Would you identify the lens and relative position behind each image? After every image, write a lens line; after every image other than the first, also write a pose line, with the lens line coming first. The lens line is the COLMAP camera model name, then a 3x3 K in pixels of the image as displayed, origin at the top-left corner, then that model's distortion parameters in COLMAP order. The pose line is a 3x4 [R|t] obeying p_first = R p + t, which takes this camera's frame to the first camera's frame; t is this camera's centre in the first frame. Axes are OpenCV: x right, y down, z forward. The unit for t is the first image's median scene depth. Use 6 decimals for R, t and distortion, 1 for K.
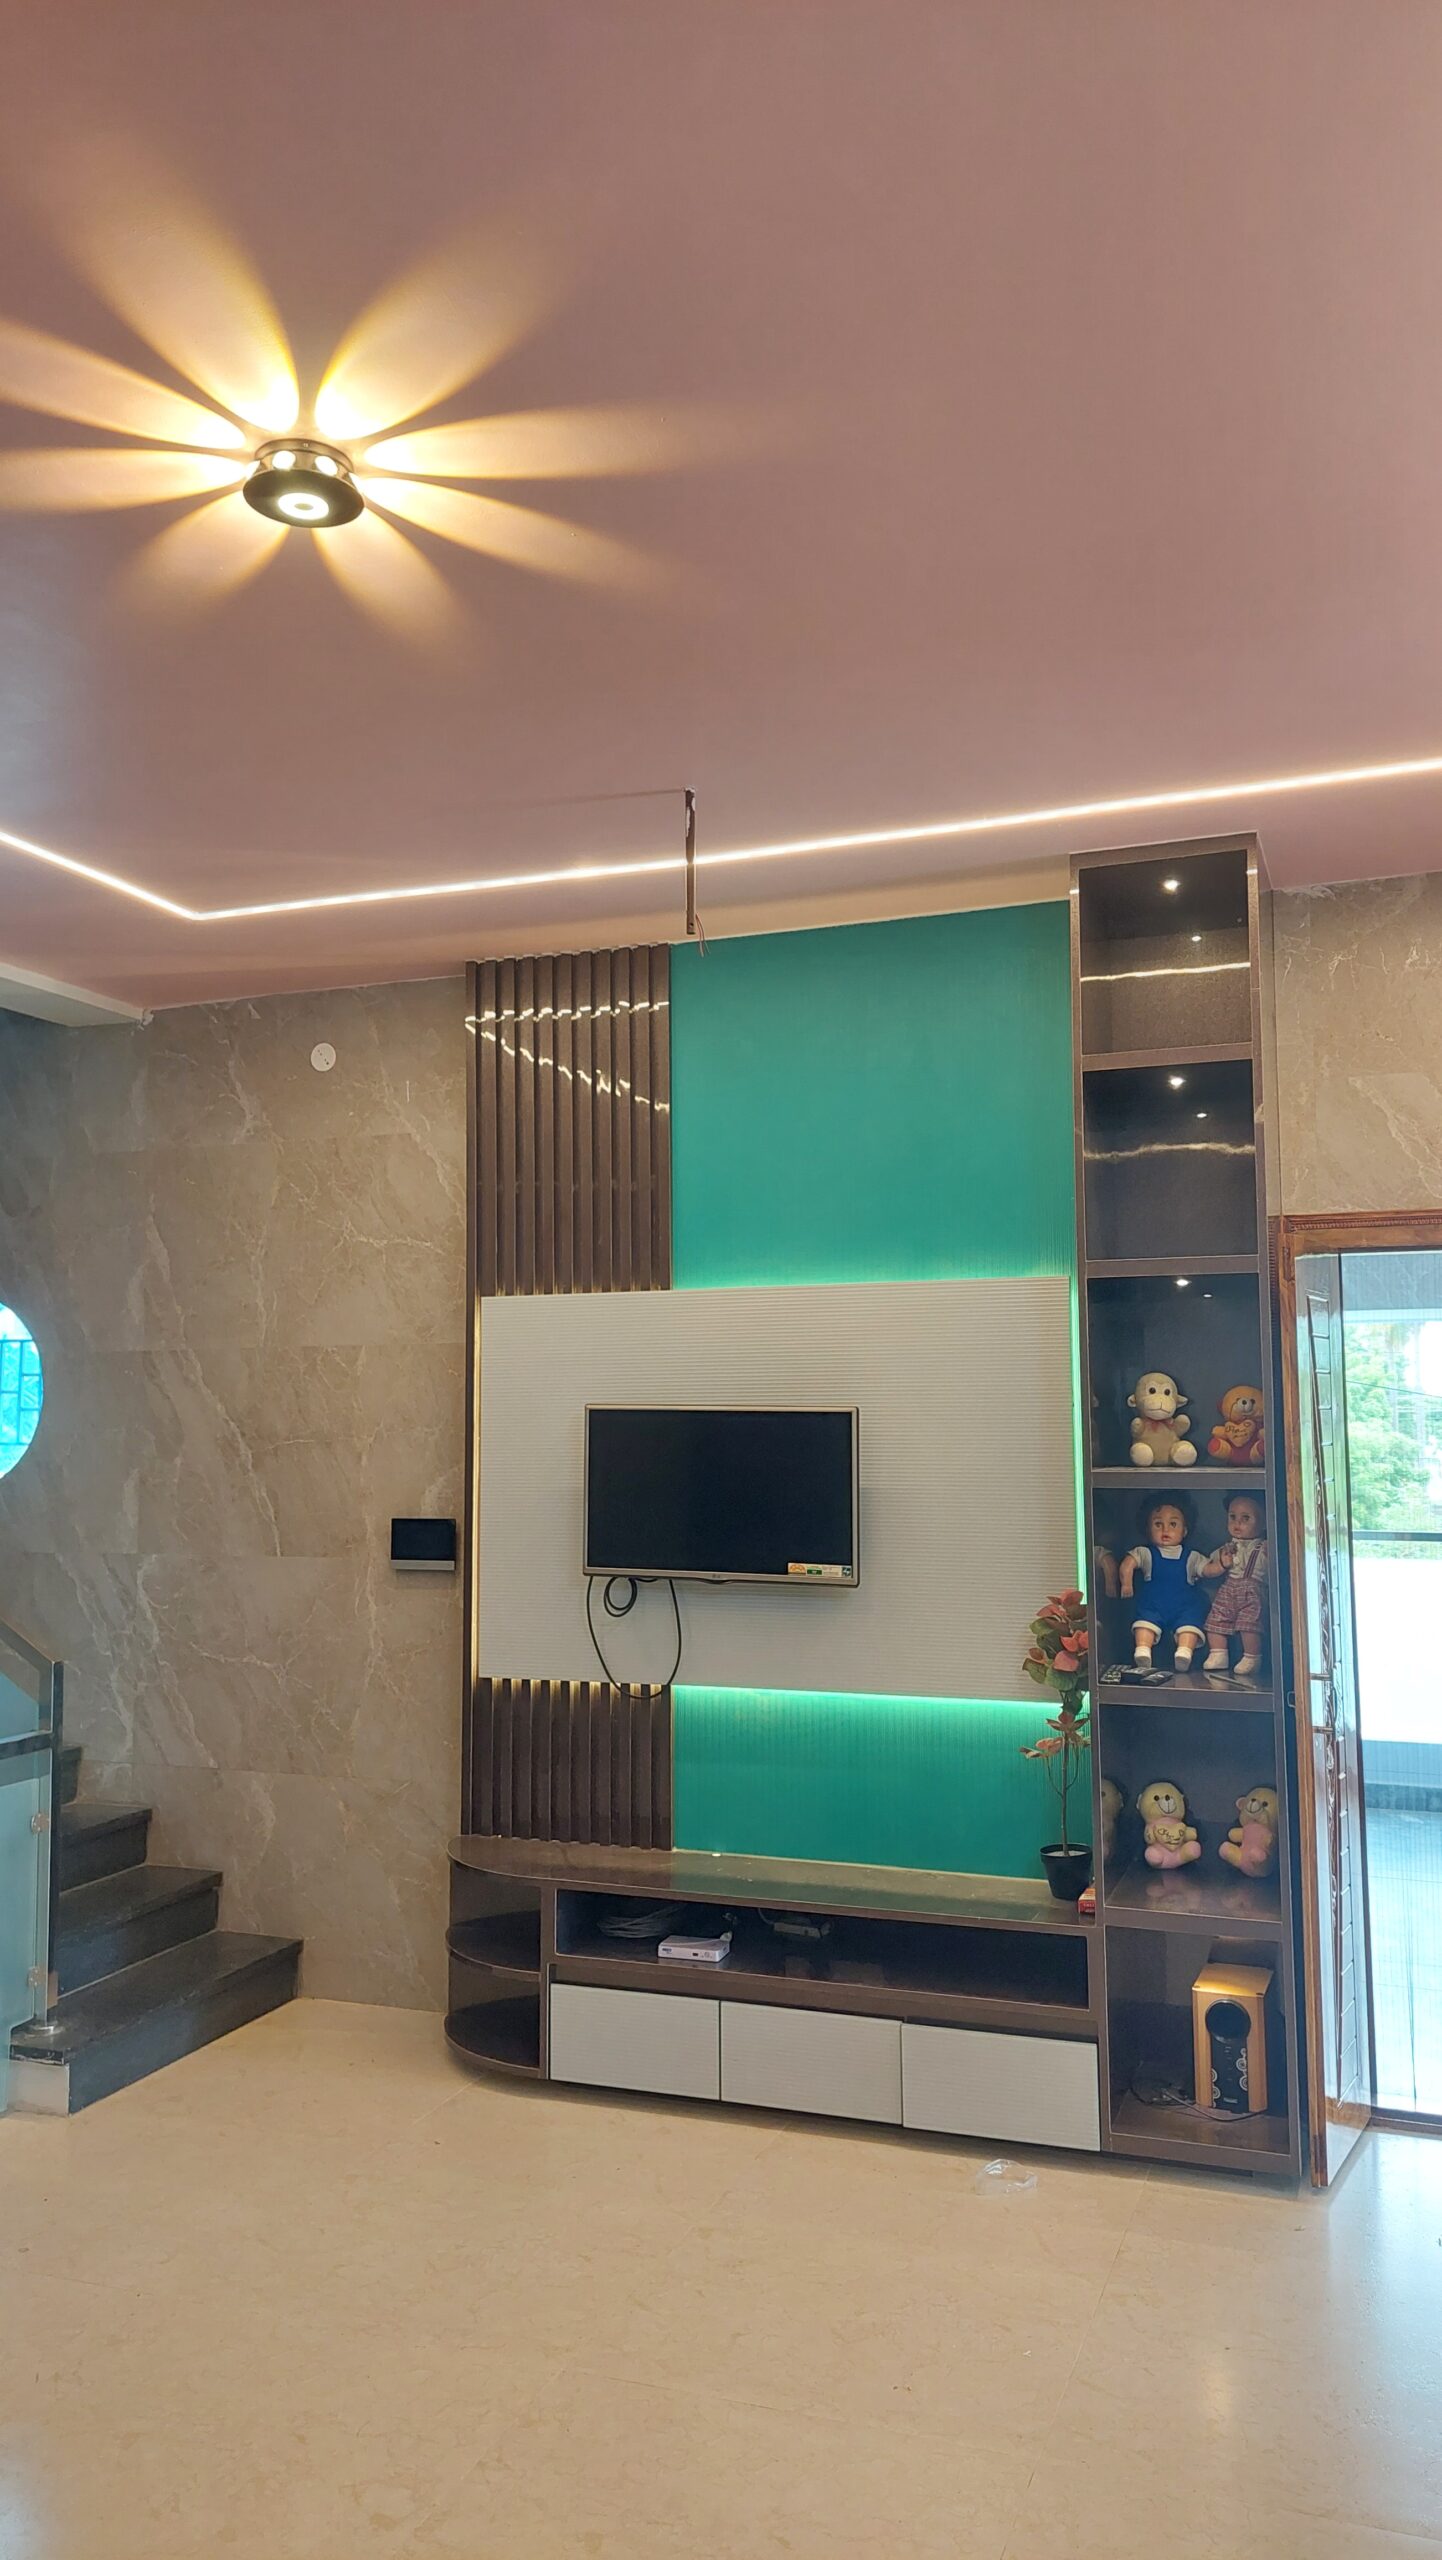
lens RADIAL K [[1721.0, 0, 721.0], [0, 1721.0, 1280.0], [0, 0, 1]] dist [0.095130, -0.146729]
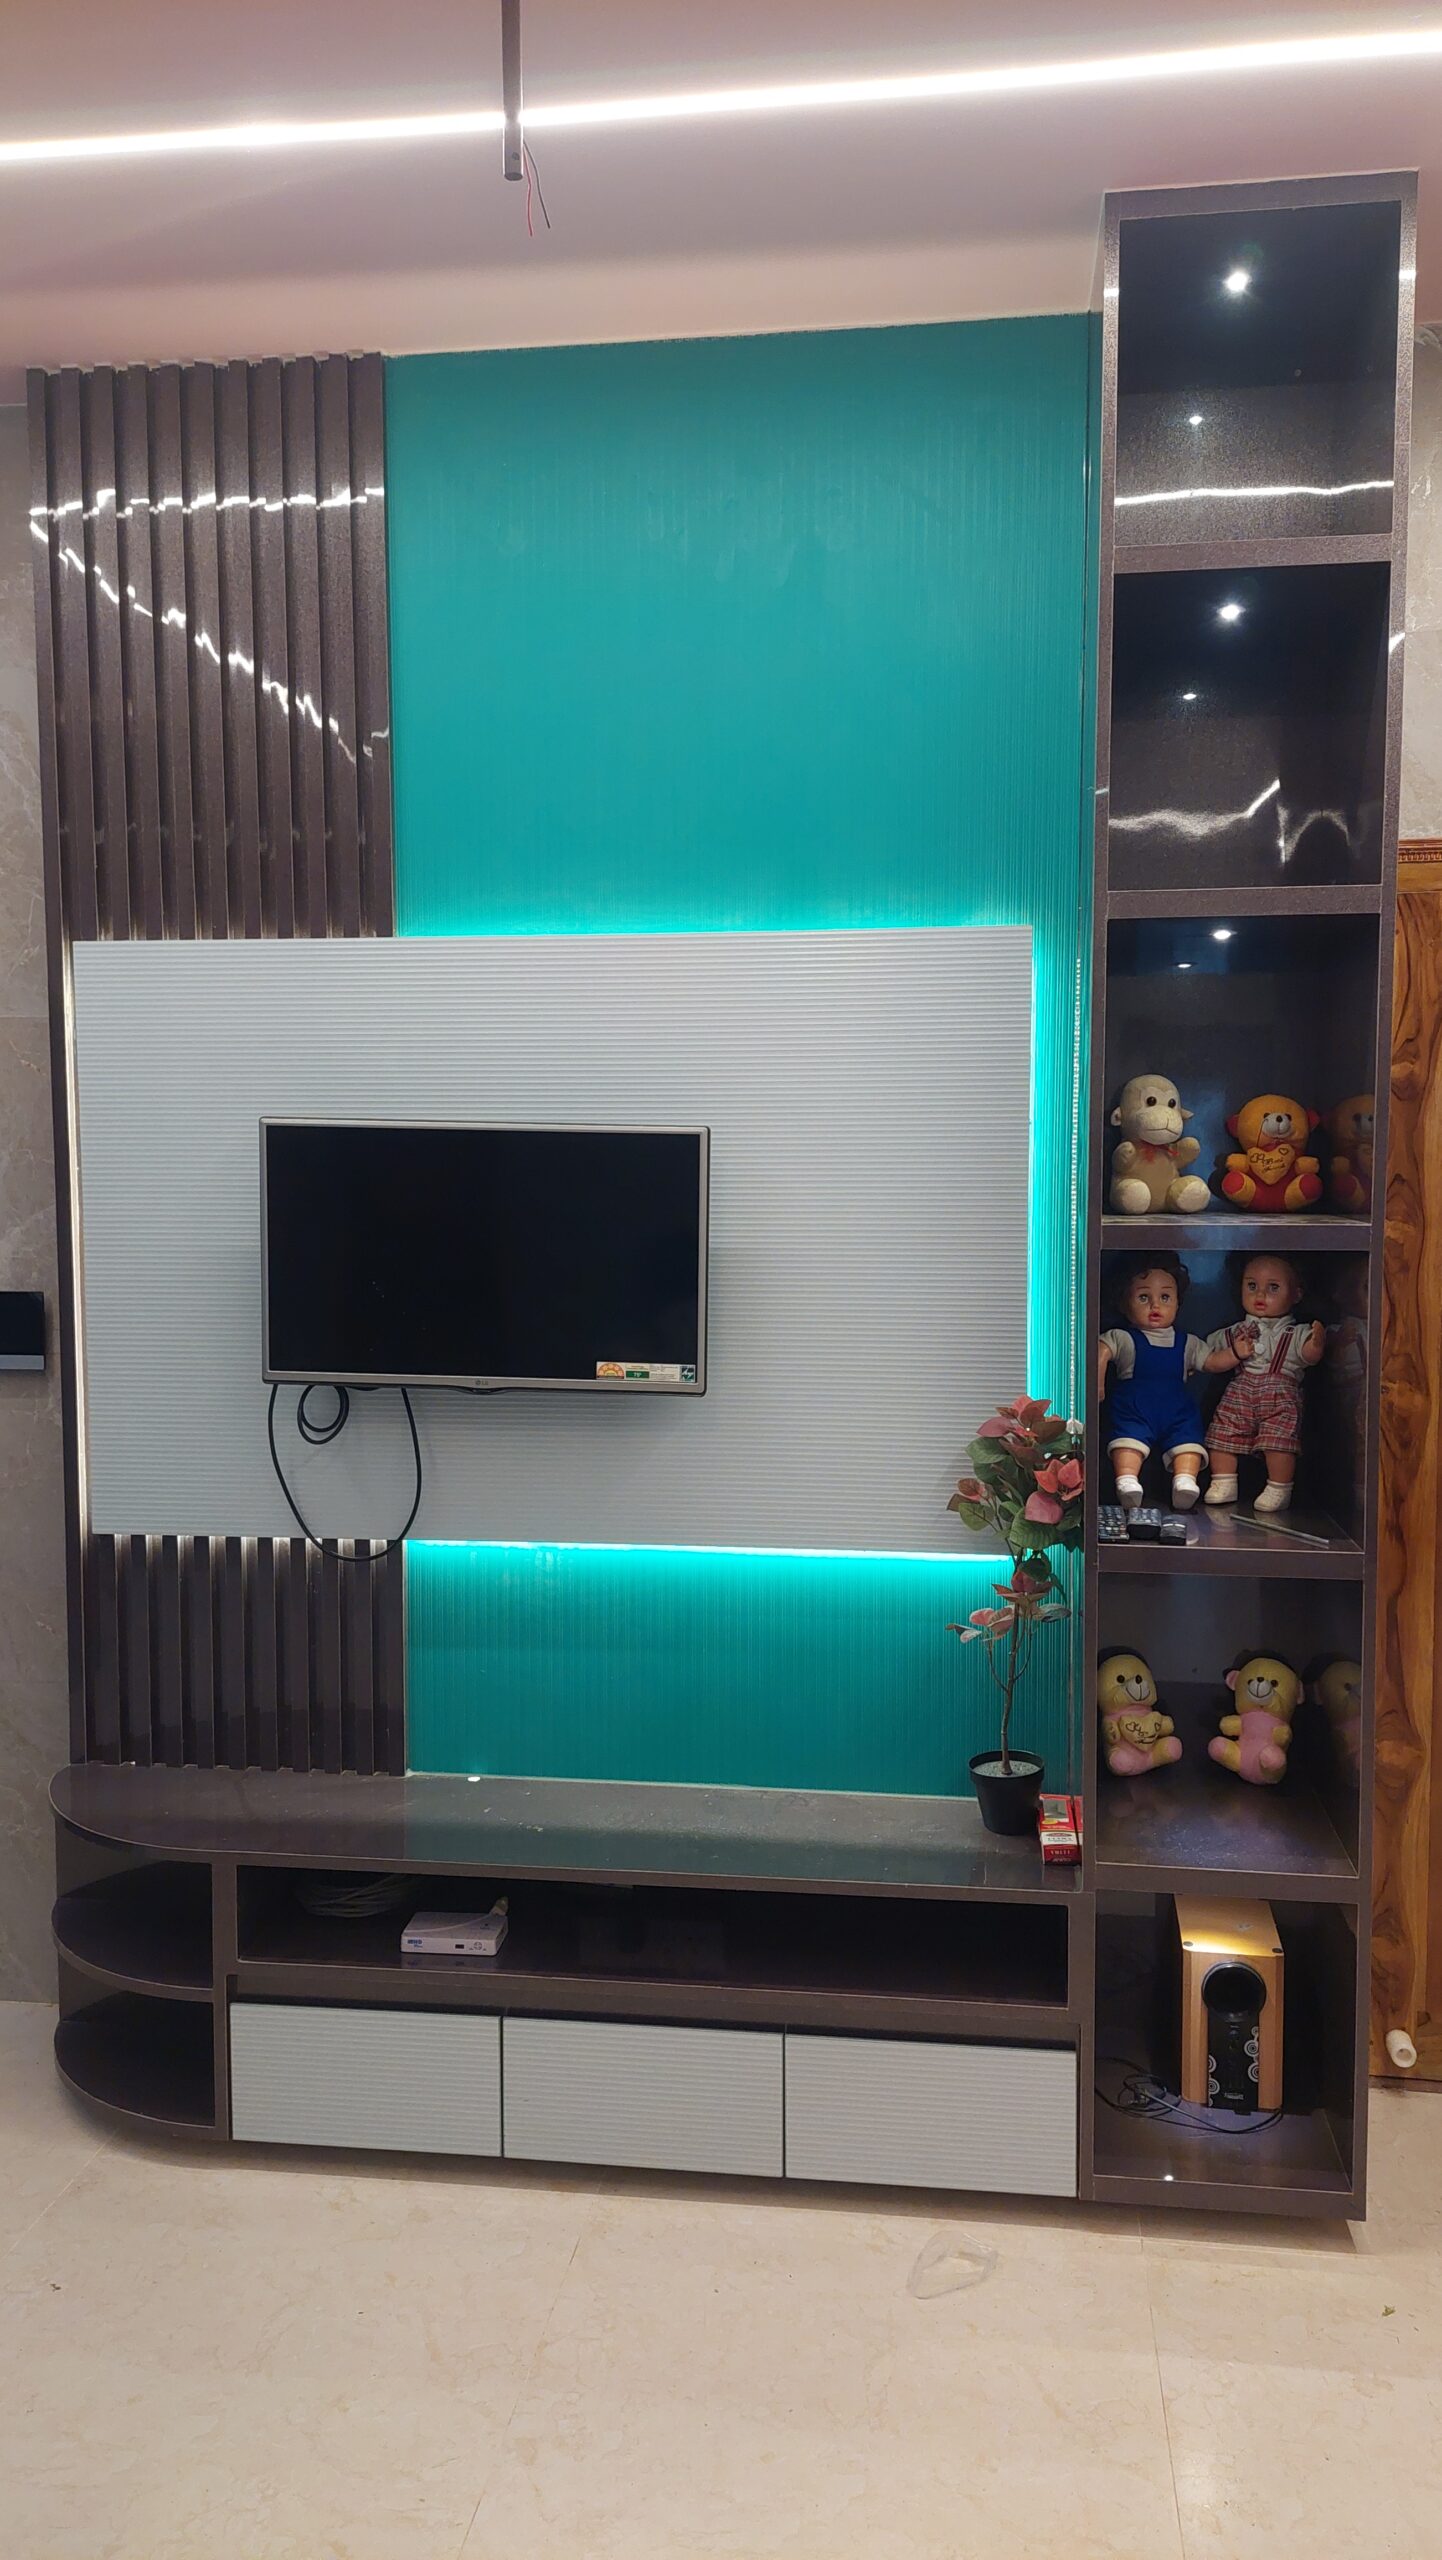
lens RADIAL K [[1721.0, 0, 721.0], [0, 1721.0, 1280.0], [0, 0, 1]] dist [0.095130, -0.146729]
pose [[0.973966, -0.011112, 0.226422, -0.065038], [-0.024461, 0.987815, 0.153700, 0.033543], [-0.225370, -0.155237, 0.961826, 0.383215]]
